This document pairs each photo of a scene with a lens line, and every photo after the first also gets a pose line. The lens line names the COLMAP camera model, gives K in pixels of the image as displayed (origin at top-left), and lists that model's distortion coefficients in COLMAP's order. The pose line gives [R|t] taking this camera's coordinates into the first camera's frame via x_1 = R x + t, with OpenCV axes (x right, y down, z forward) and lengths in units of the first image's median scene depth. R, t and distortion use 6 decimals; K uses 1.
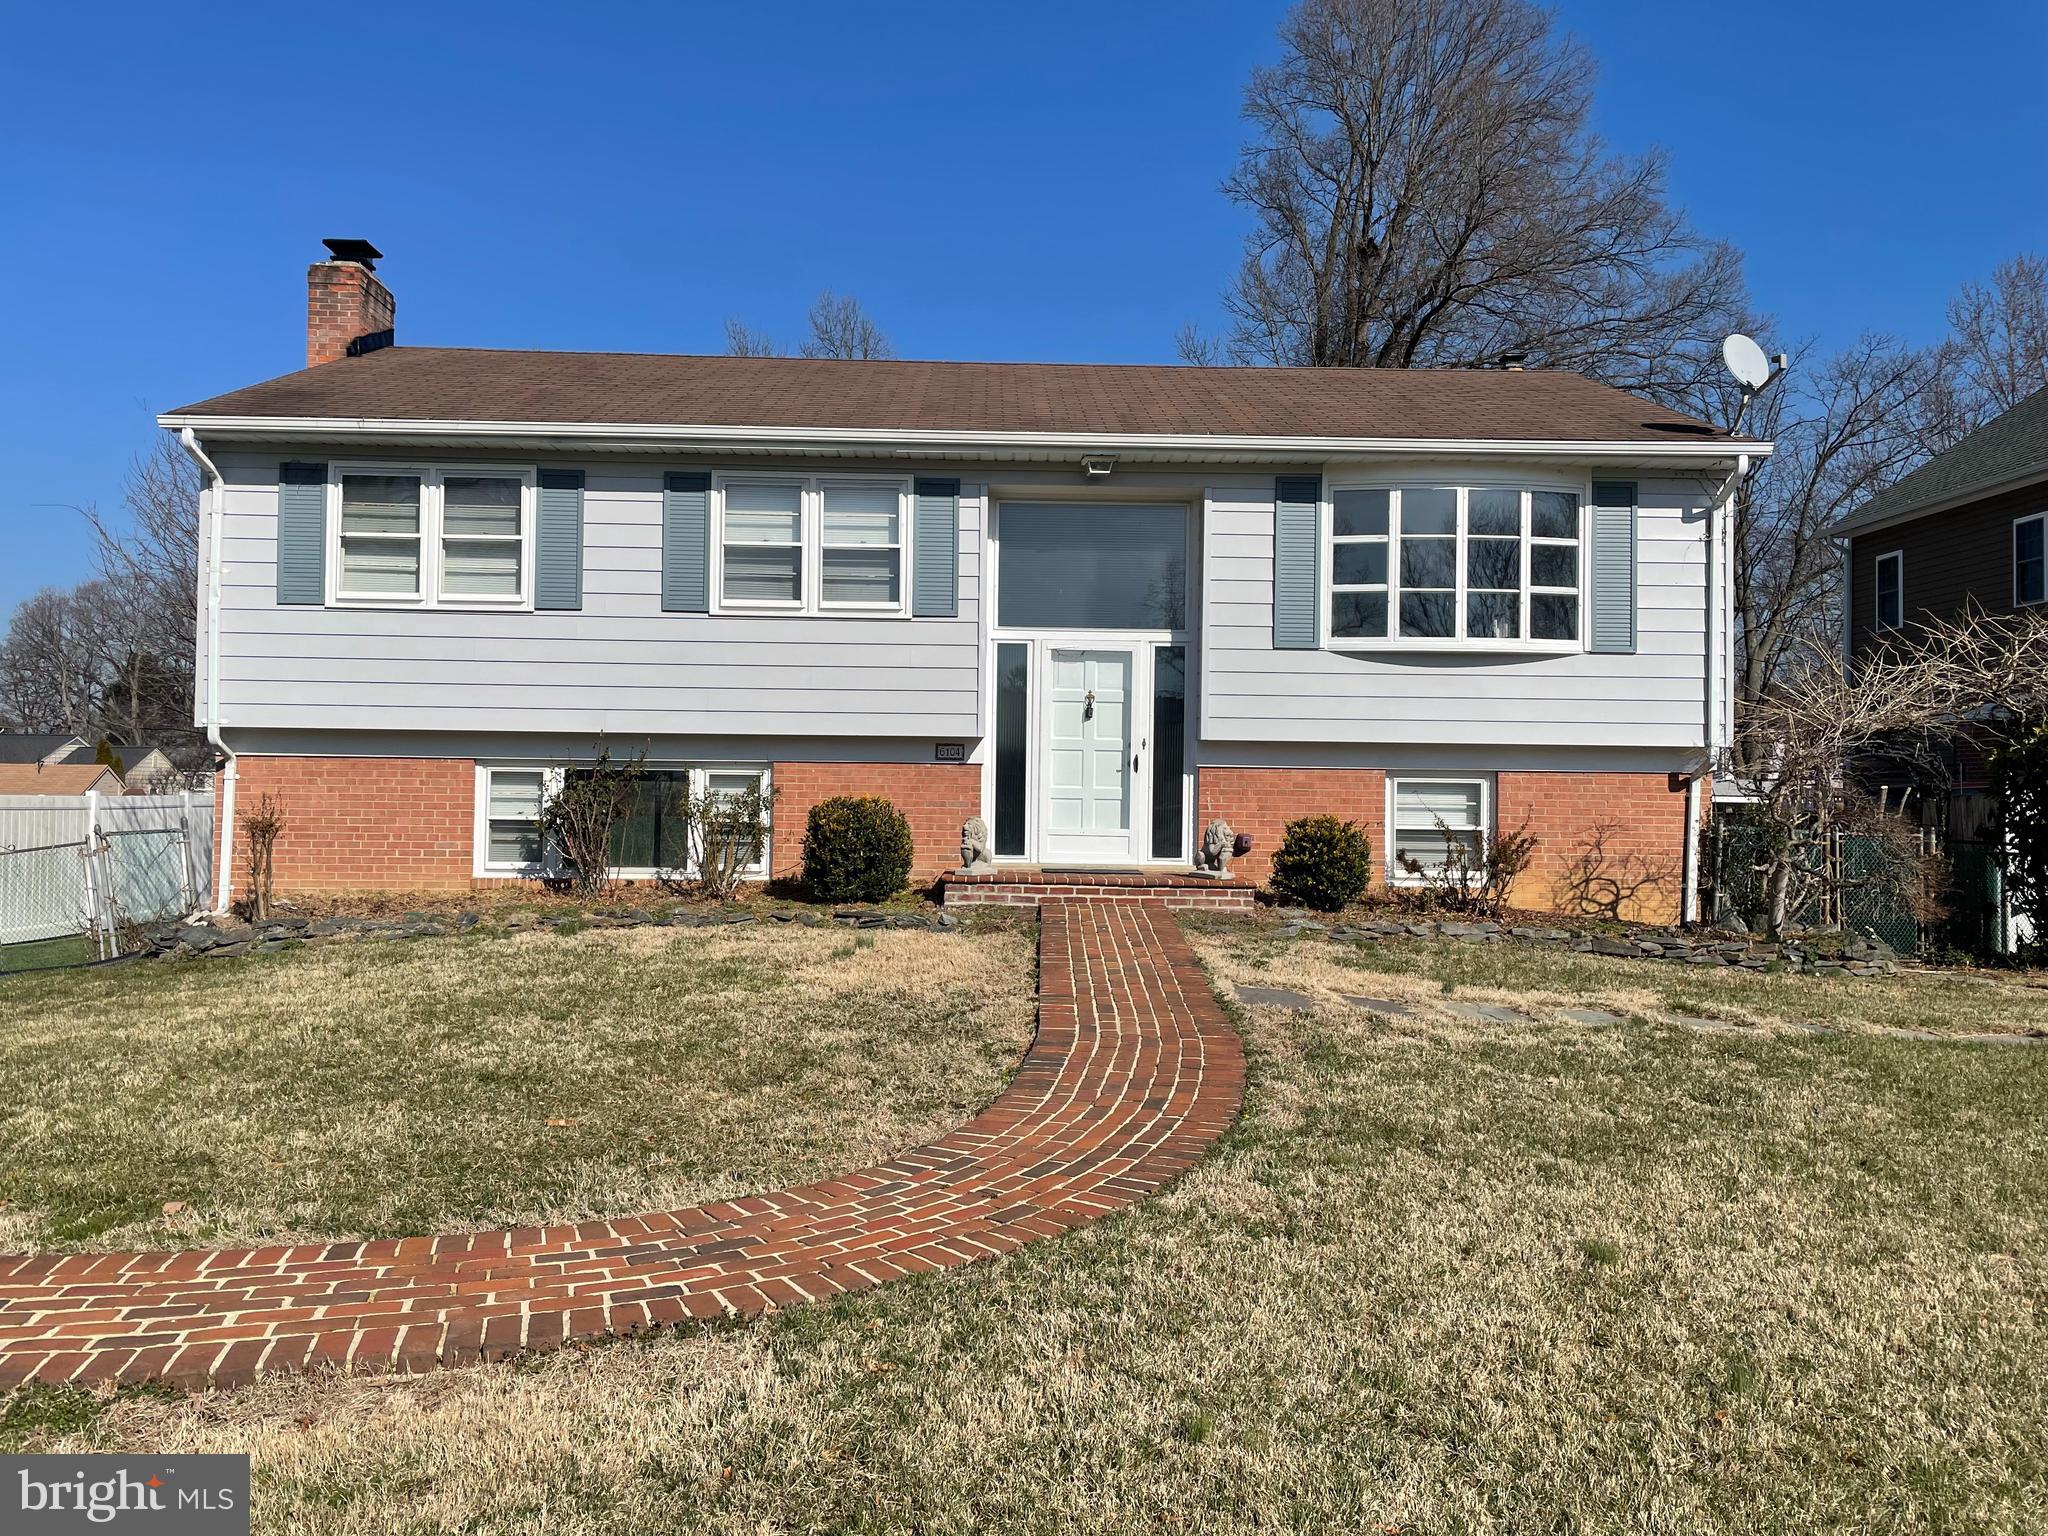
lens RADIAL K [[1554.2, 0, 1019.9], [0, 1554.2, 759.2], [0, 0, 1]] dist [0.073055, -0.095380]
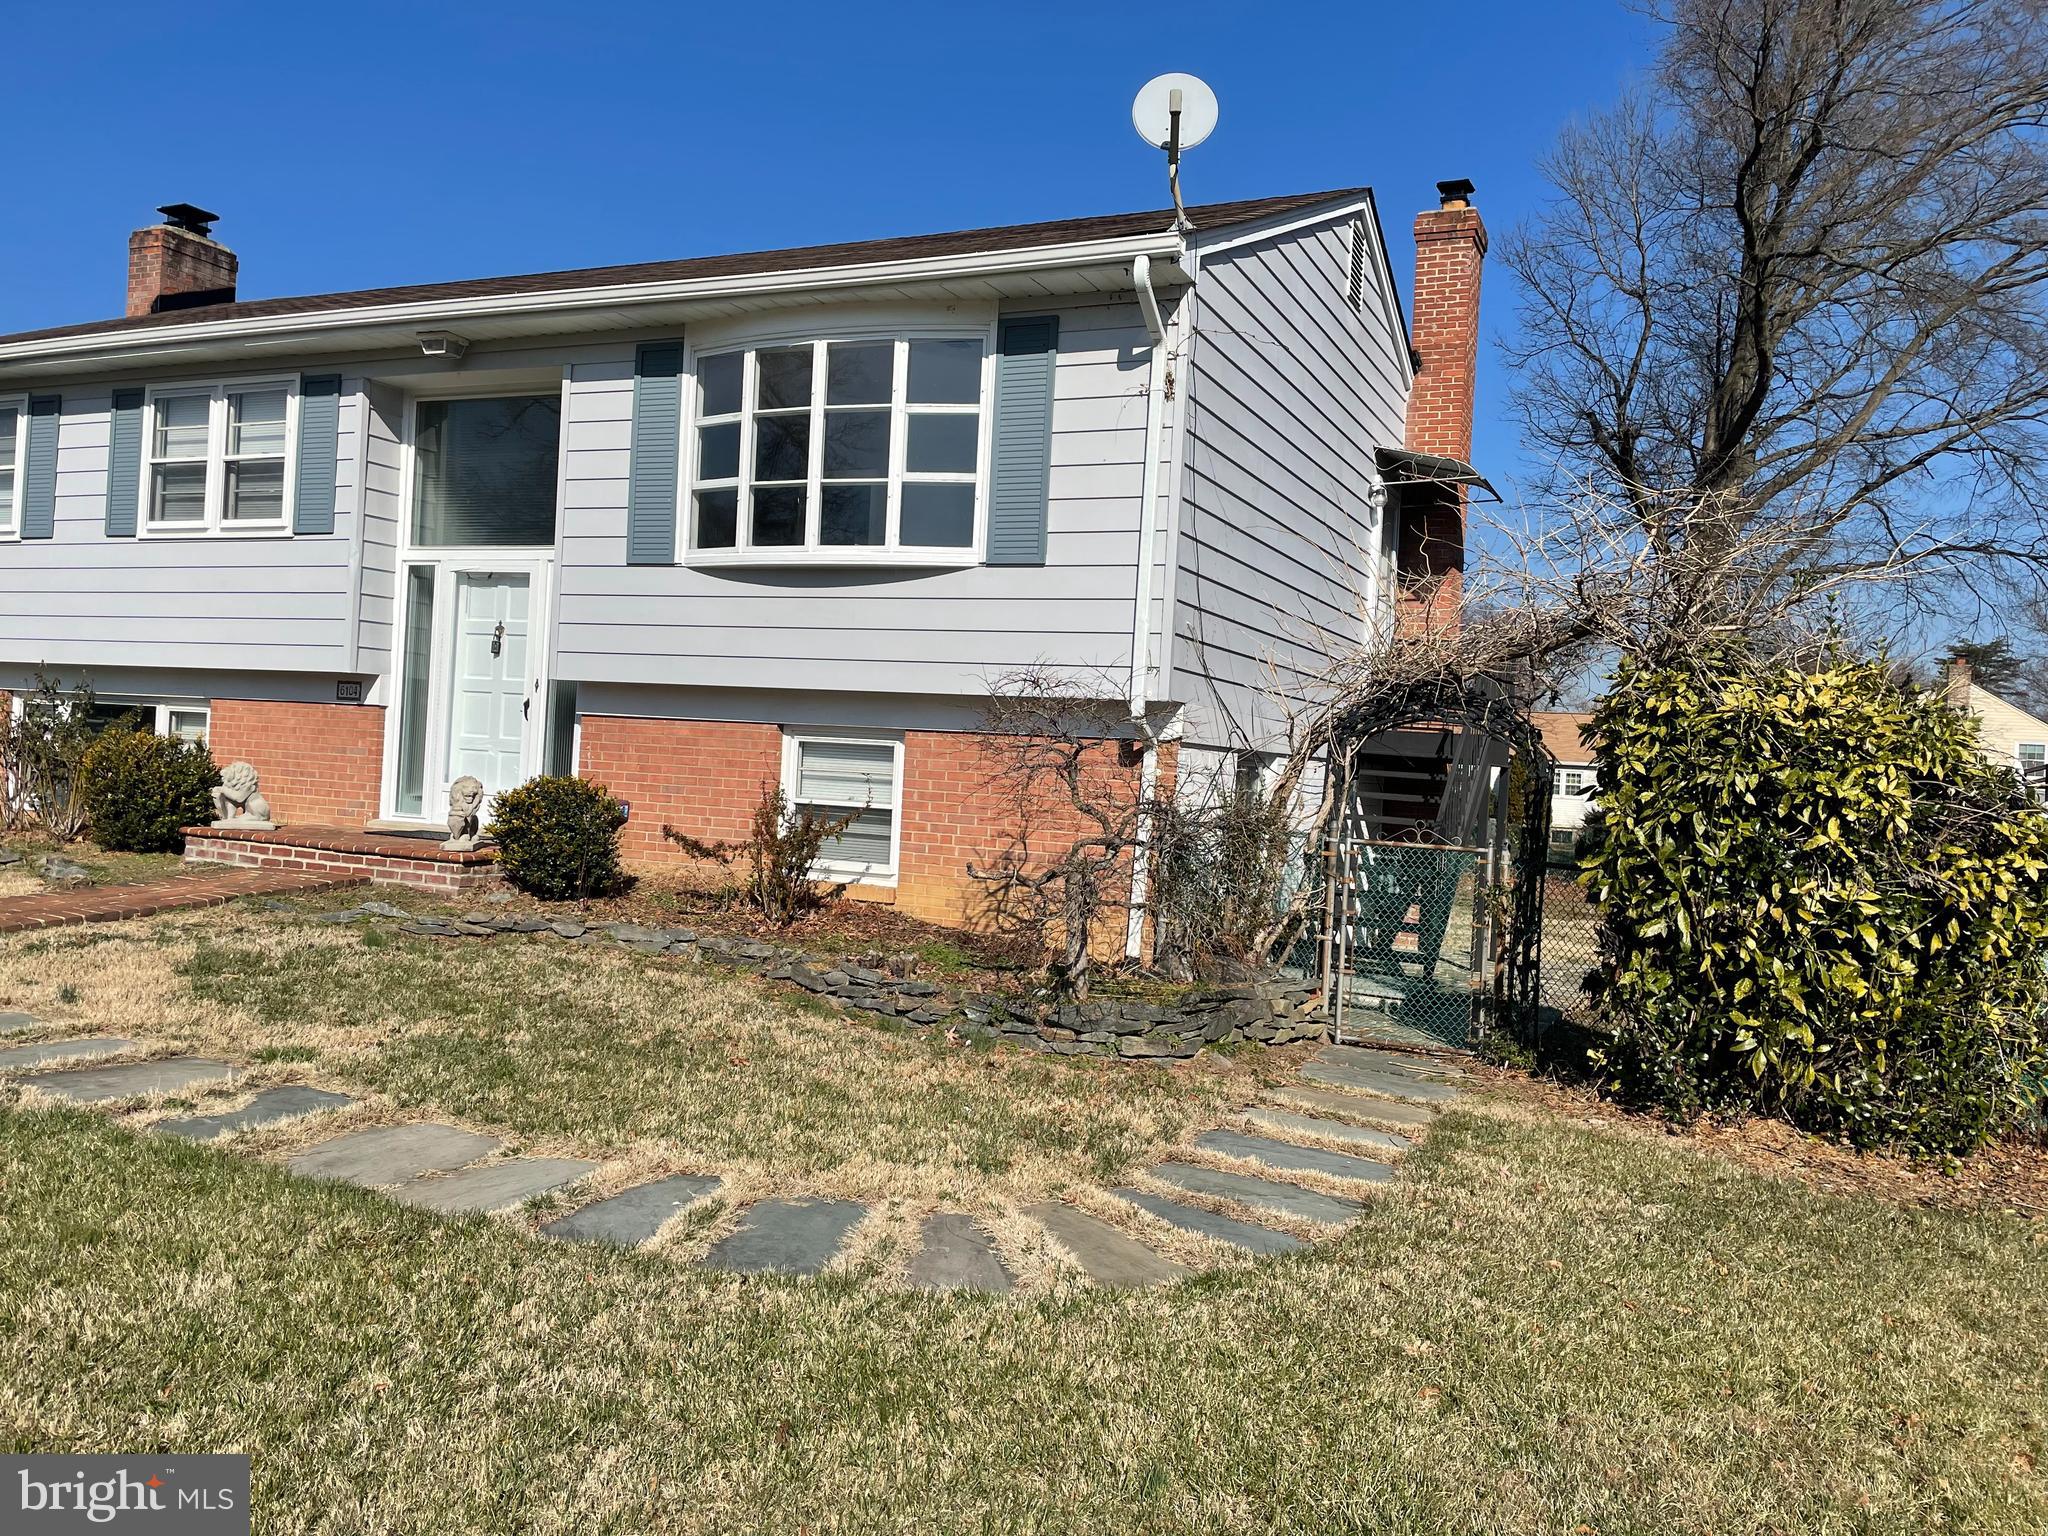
lens RADIAL K [[1554.2, 0, 1037.3], [0, 1554.2, 764.3], [0, 0, 1]] dist [0.073055, -0.095380]
pose [[0.900376, 0.035759, -0.433641, 0.693250], [-0.029031, 0.999334, 0.022130, 0.006058], [0.434143, -0.007336, 0.900814, 0.377436]]
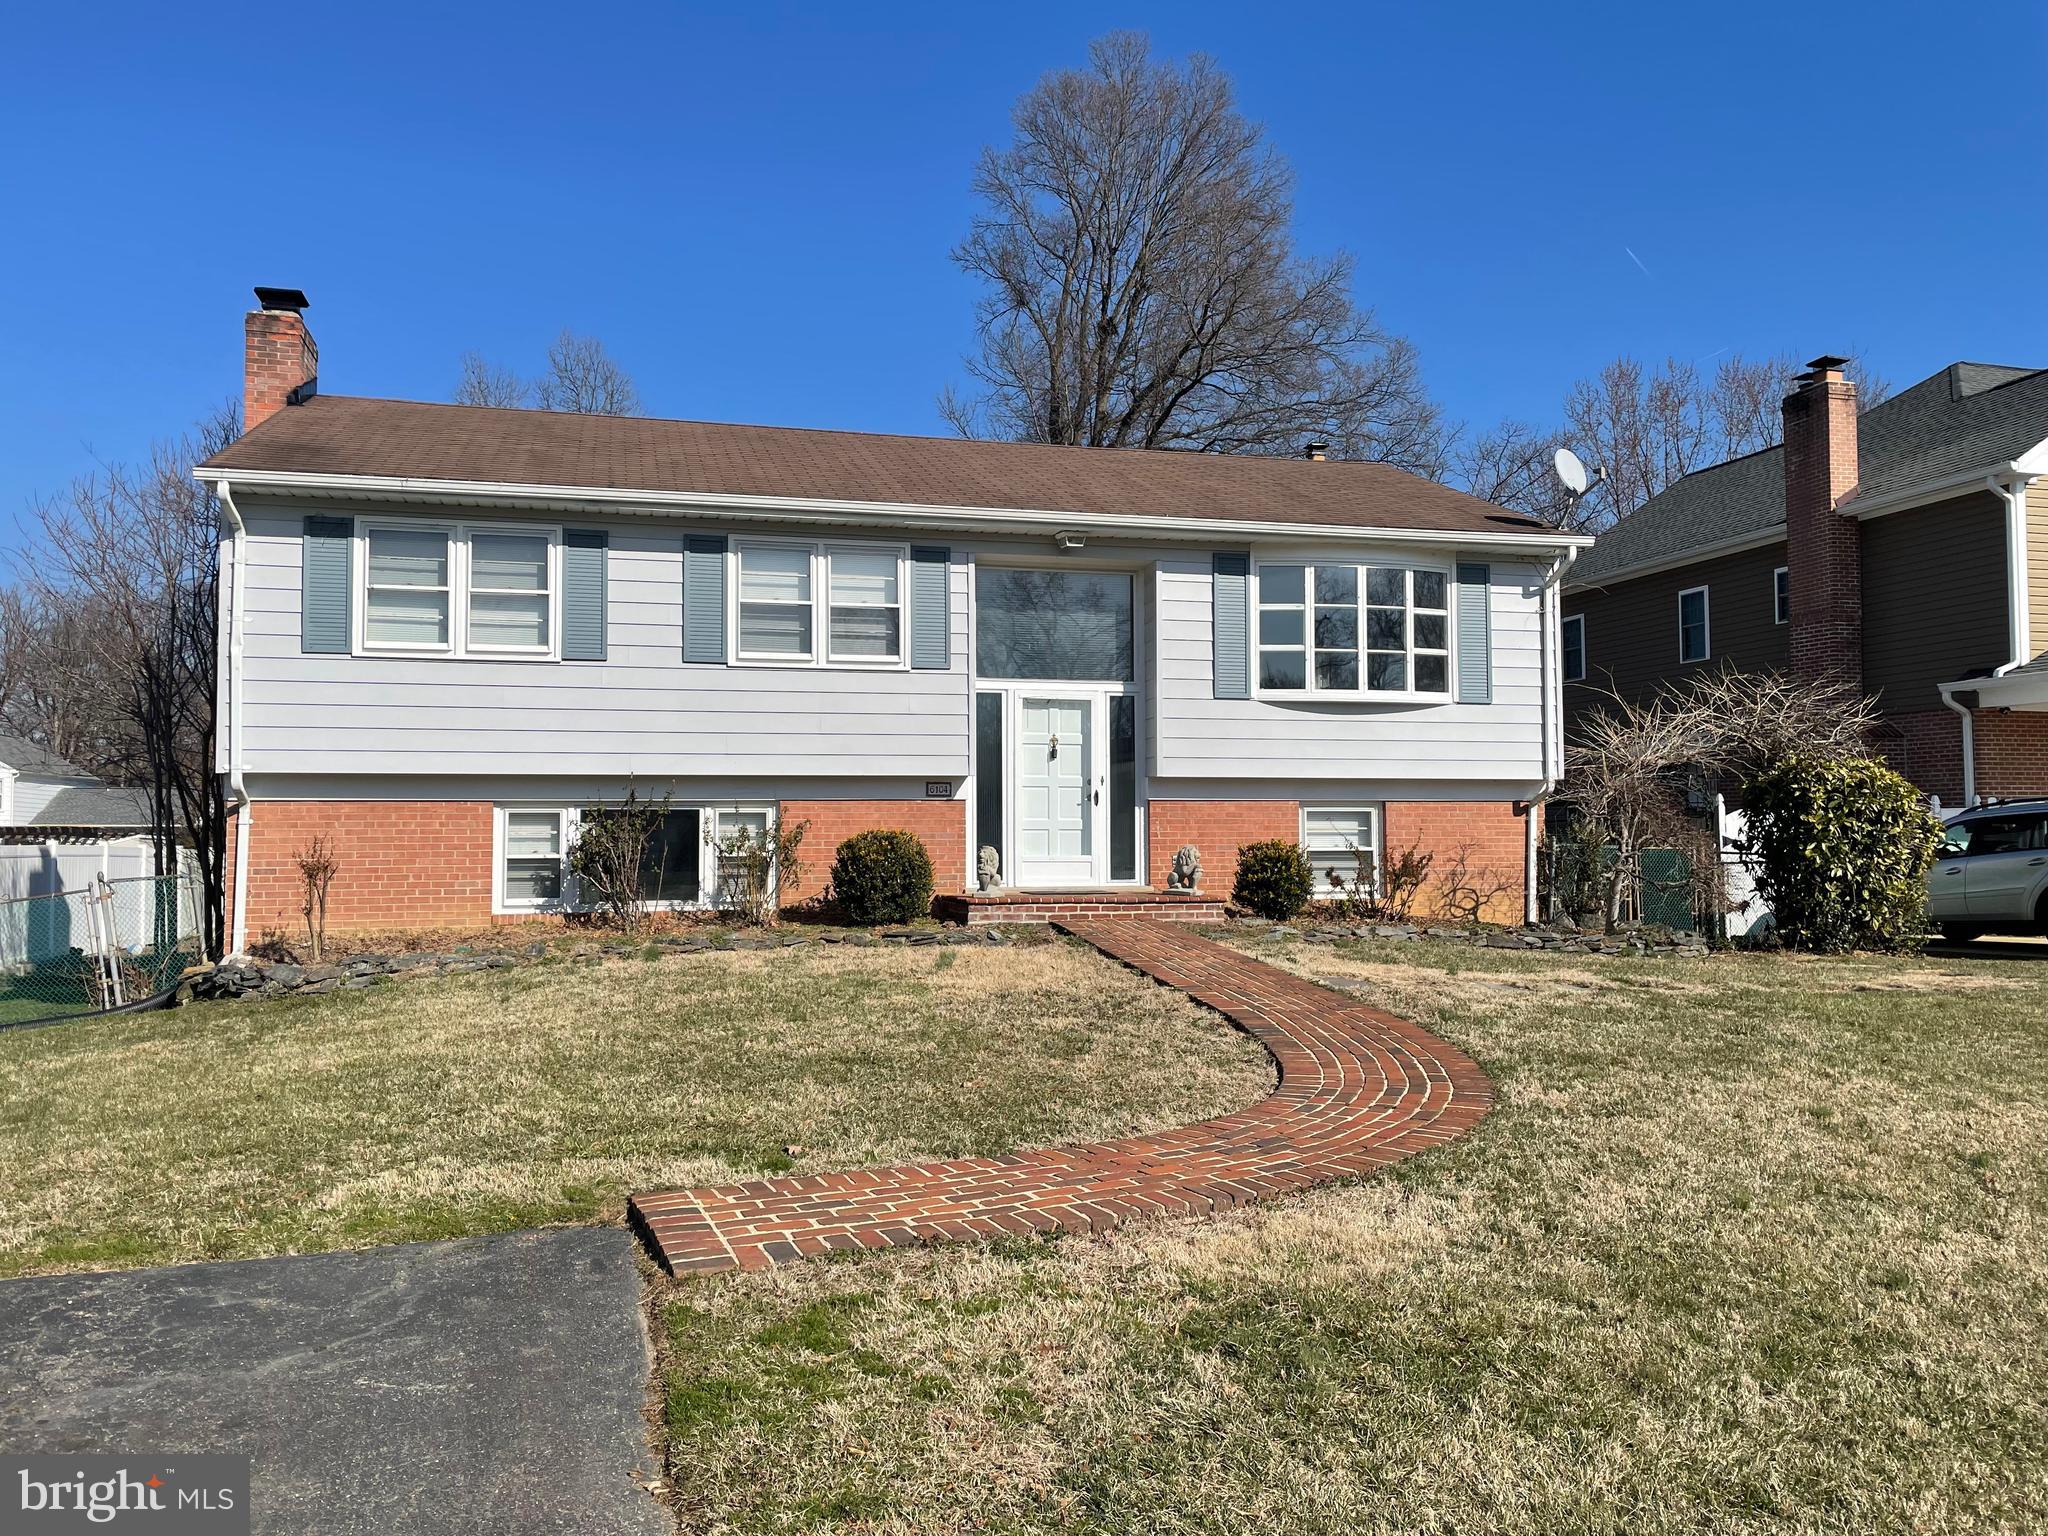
lens RADIAL K [[1554.2, 0, 1024.1], [0, 1554.2, 759.1], [0, 0, 1]] dist [0.073055, -0.095380]
pose [[0.972946, -0.005734, 0.230960, -0.246588], [0.011395, 0.999666, -0.023184, 0.000118], [-0.230750, 0.025189, 0.972687, -0.105145]]
